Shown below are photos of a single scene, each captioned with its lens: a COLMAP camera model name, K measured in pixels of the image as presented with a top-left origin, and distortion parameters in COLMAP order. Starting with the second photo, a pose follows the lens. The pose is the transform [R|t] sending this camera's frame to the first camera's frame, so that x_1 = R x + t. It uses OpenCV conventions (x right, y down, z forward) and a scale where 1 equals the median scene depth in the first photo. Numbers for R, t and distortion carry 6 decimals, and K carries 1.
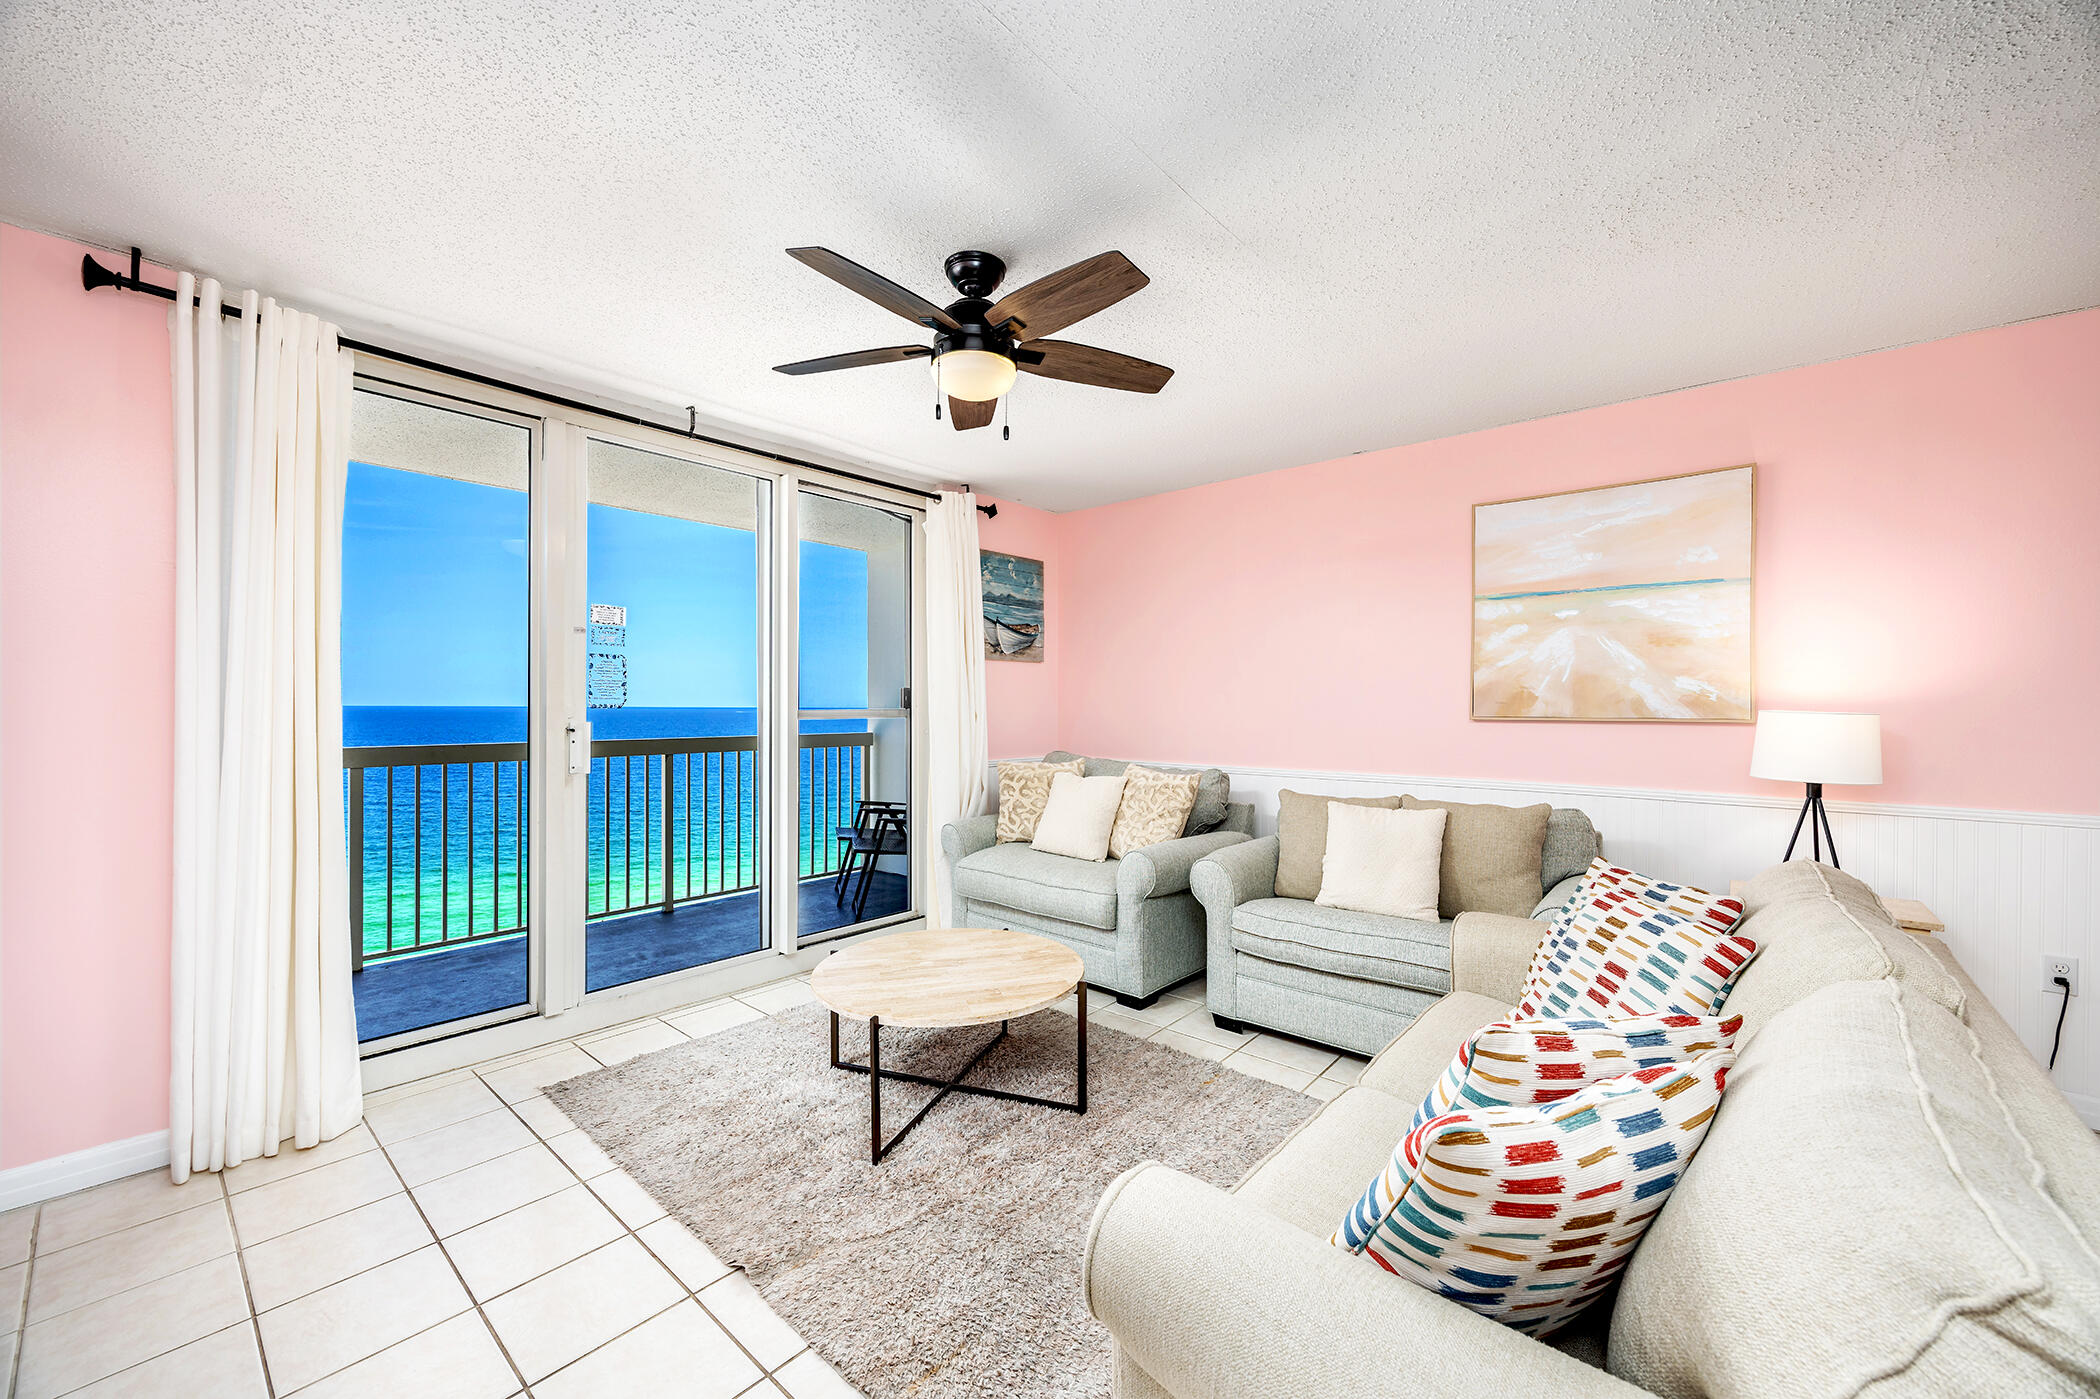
lens RADIAL K [[810.7, 0, 1055.7], [0, 810.7, 704.2], [0, 0, 1]] dist [0.000476, 0.000114]
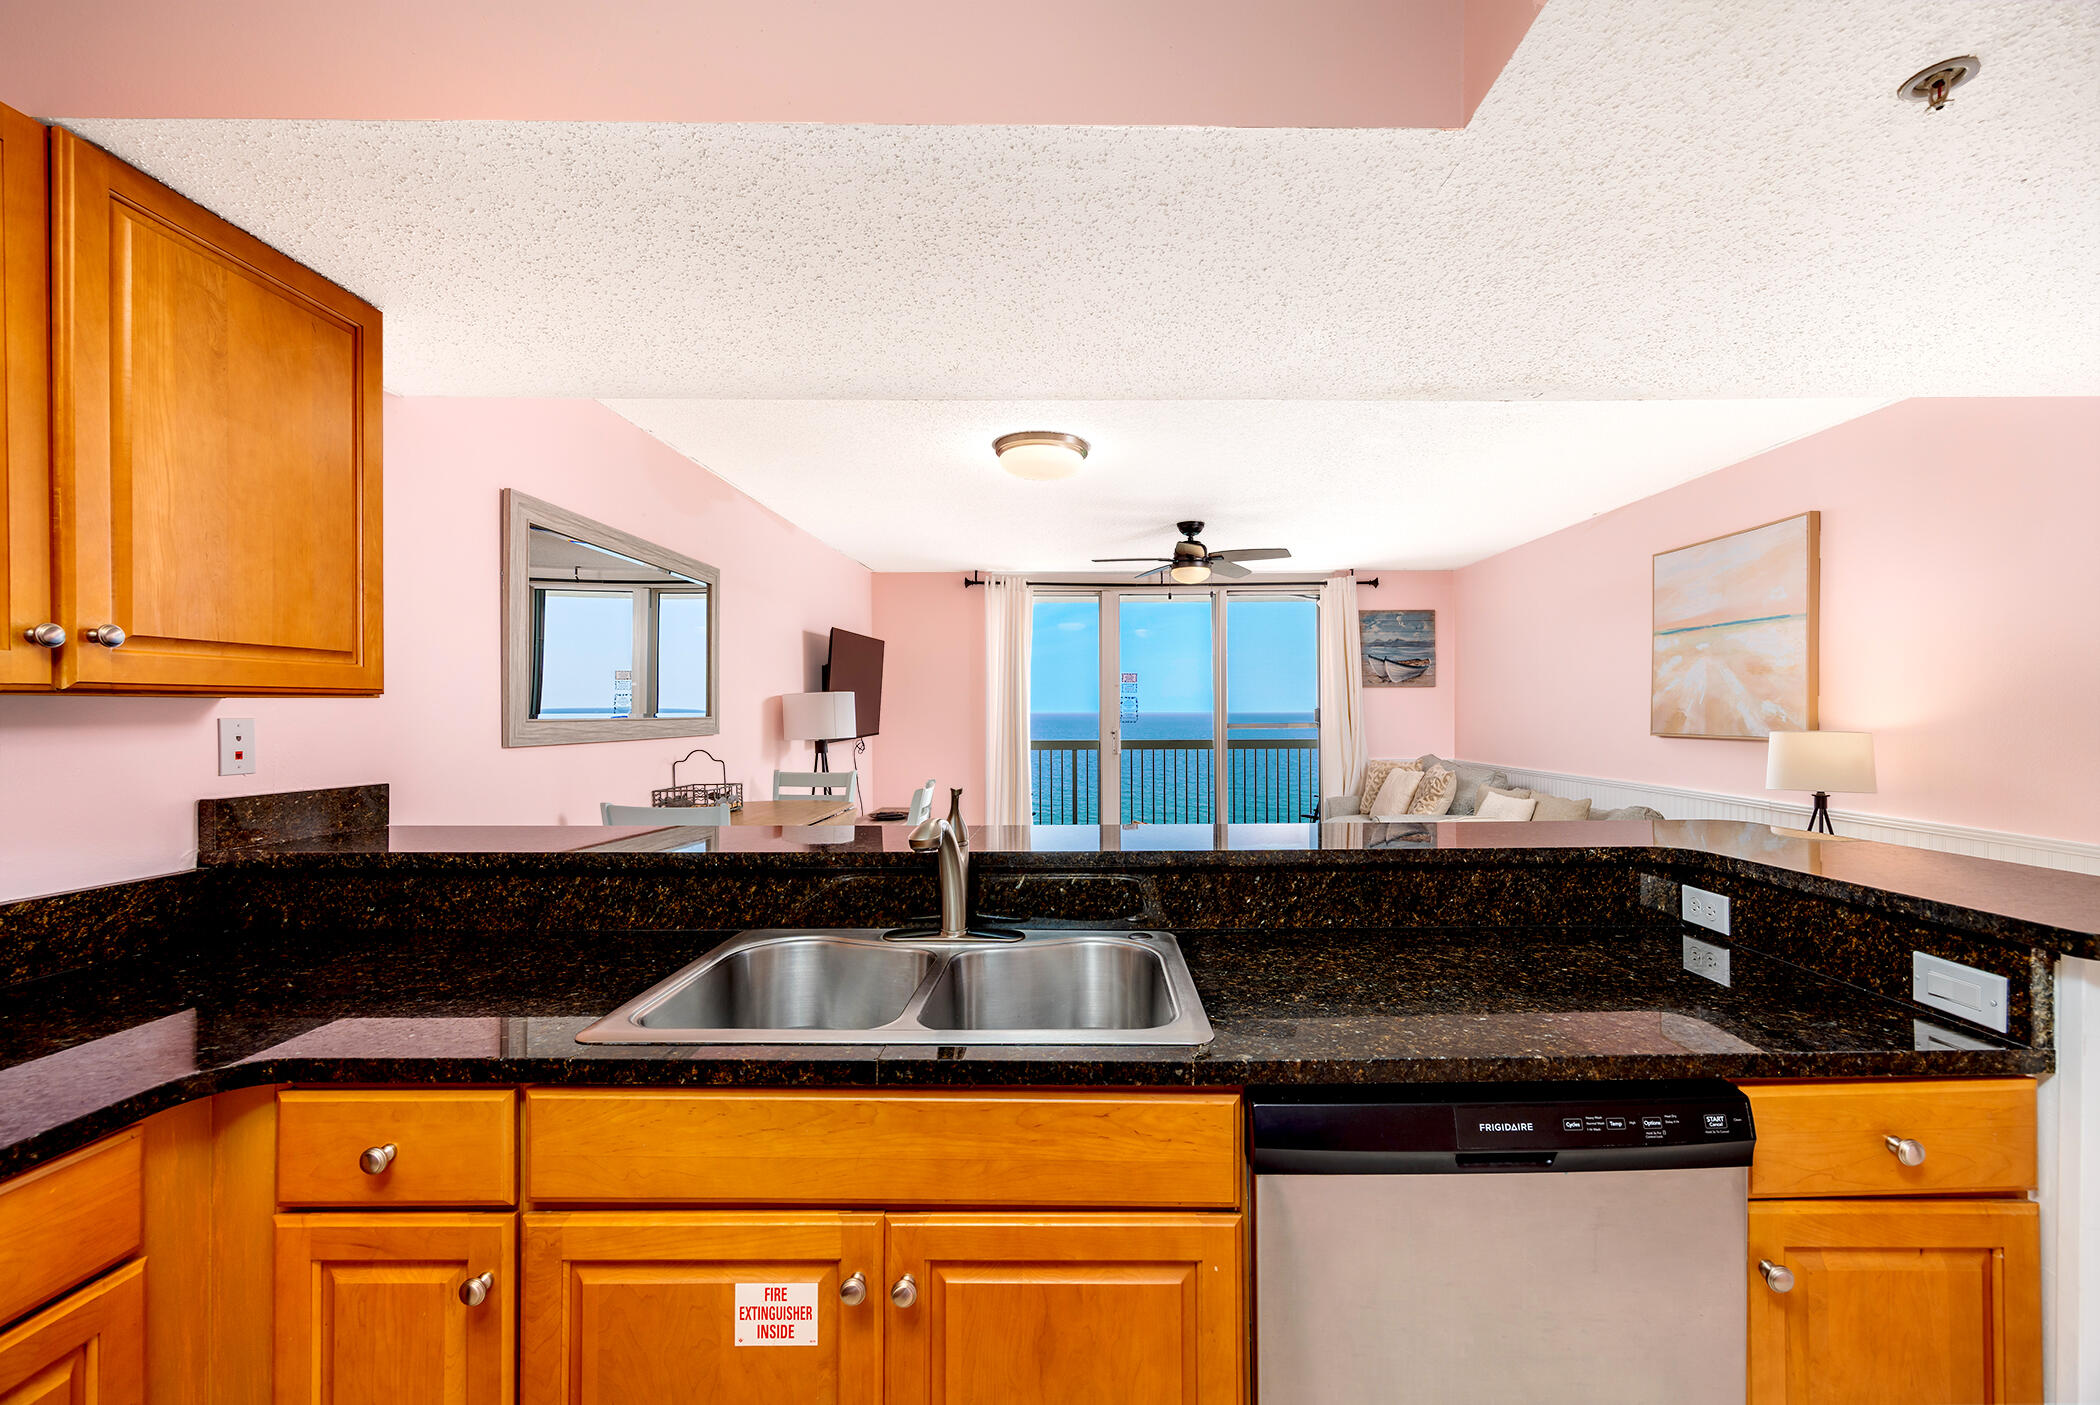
lens RADIAL K [[828.0, 0, 1085.9], [0, 828.0, 709.5], [0, 0, 1]] dist [-0.000575, 0.000000]
pose [[0.650519, -0.004436, -0.759477, 0.920241], [0.003949, 0.999989, -0.002459, -0.019514], [0.759480, -0.001400, 0.650530, -0.437590]]
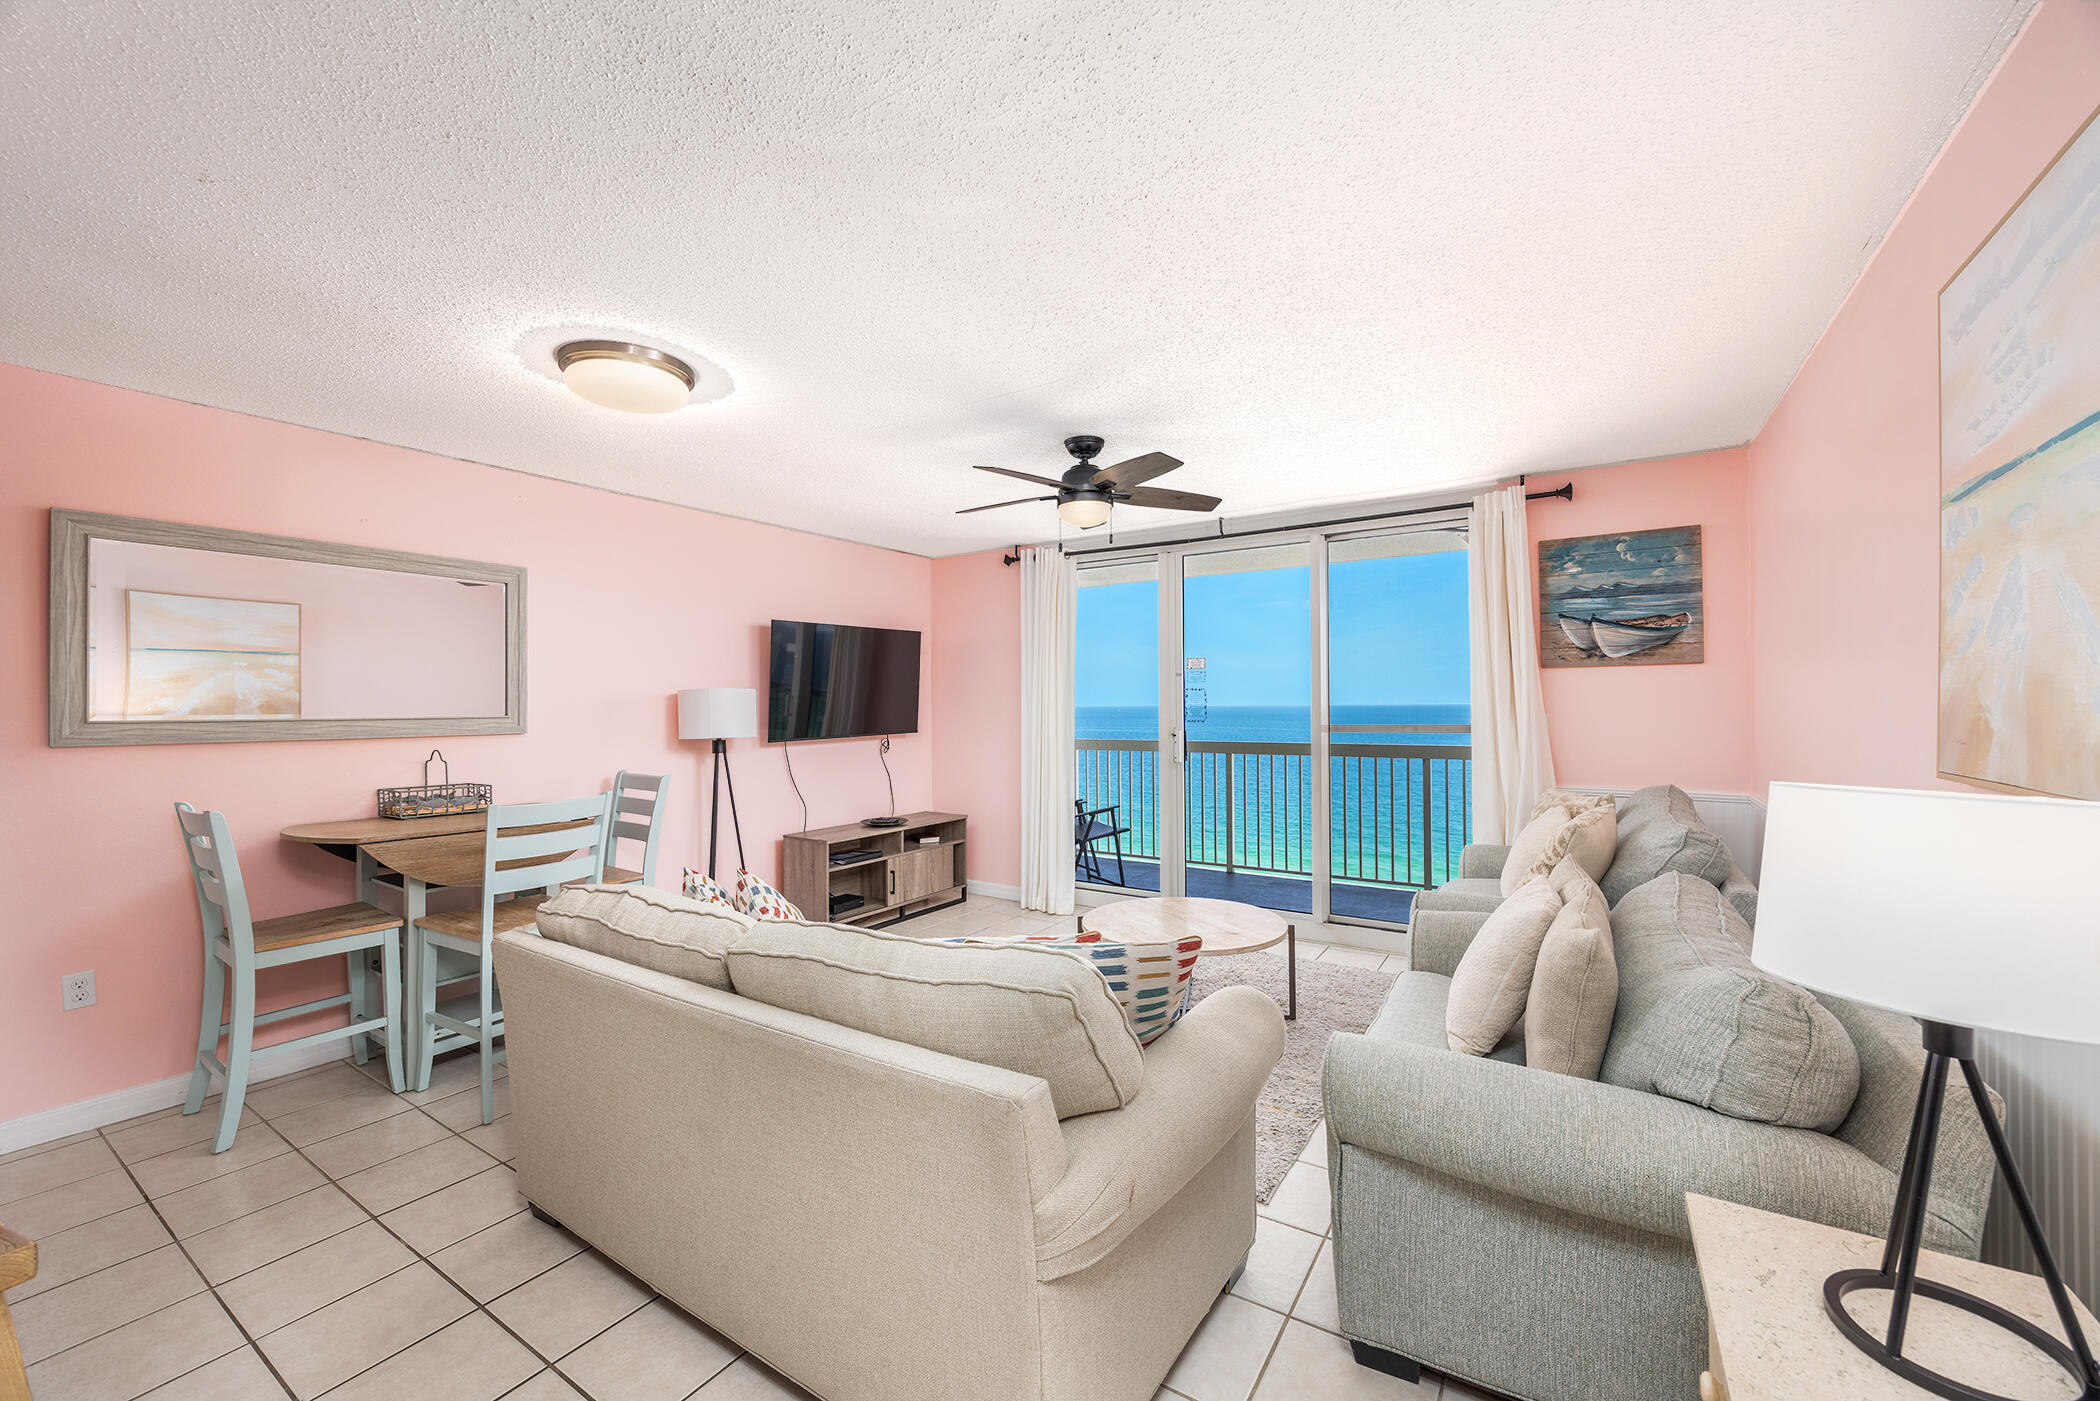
lens RADIAL K [[816.6, 0, 1057.2], [0, 816.6, 689.9], [0, 0, 1]] dist [0.000085, -0.000020]
pose [[0.135988, -0.022787, -0.990448, 0.911514], [0.006455, 0.999735, -0.022114, -0.022283], [0.990690, -0.003386, 0.136099, 0.475891]]
